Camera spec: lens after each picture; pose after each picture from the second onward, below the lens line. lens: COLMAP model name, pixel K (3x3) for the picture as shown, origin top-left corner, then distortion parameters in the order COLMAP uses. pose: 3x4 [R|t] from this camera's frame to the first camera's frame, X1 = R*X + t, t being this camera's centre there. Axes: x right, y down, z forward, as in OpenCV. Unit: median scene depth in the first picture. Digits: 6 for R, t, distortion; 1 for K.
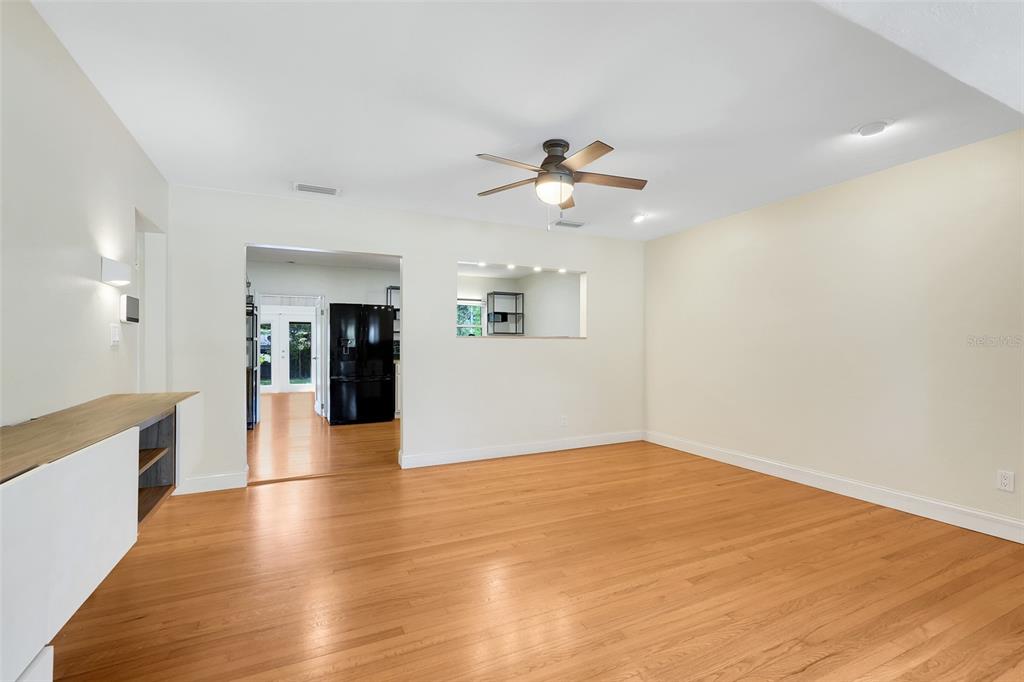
lens RADIAL K [[452.9, 0, 513.0], [0, 452.9, 343.3], [0, 0, 1]] dist [-0.016646, 0.001509]
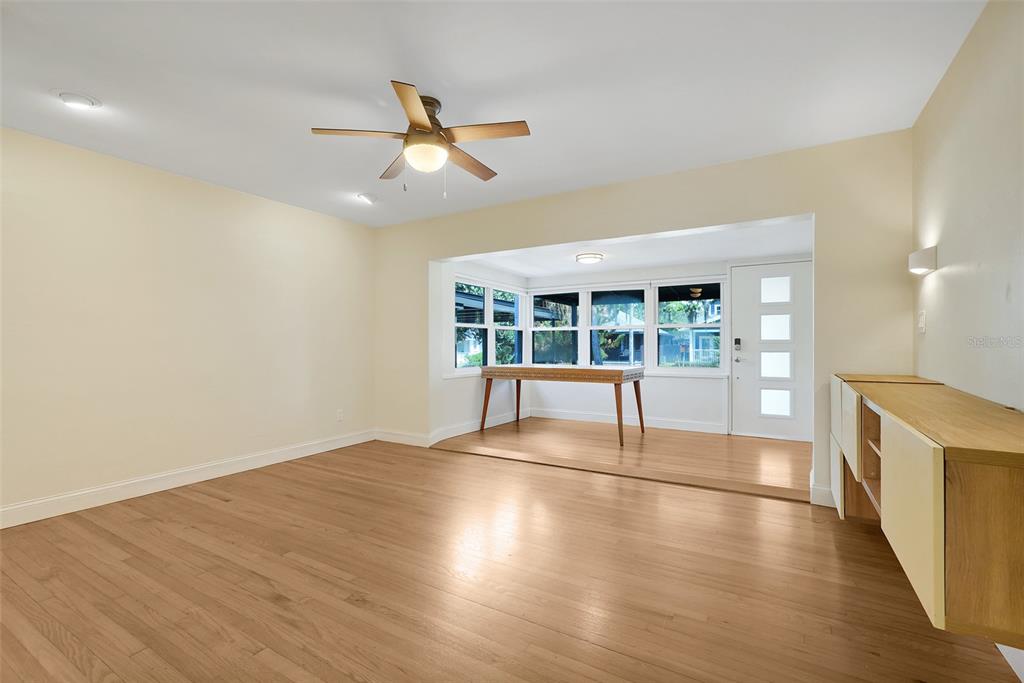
lens RADIAL K [[452.9, 0, 513.4], [0, 452.9, 341.9], [0, 0, 1]] dist [-0.016646, 0.001509]
pose [[-0.540533, 0.000296, 0.841323, -0.600823], [-0.001457, 0.999998, -0.001288, 0.016678], [-0.841321, -0.001922, -0.540532, 1.102220]]
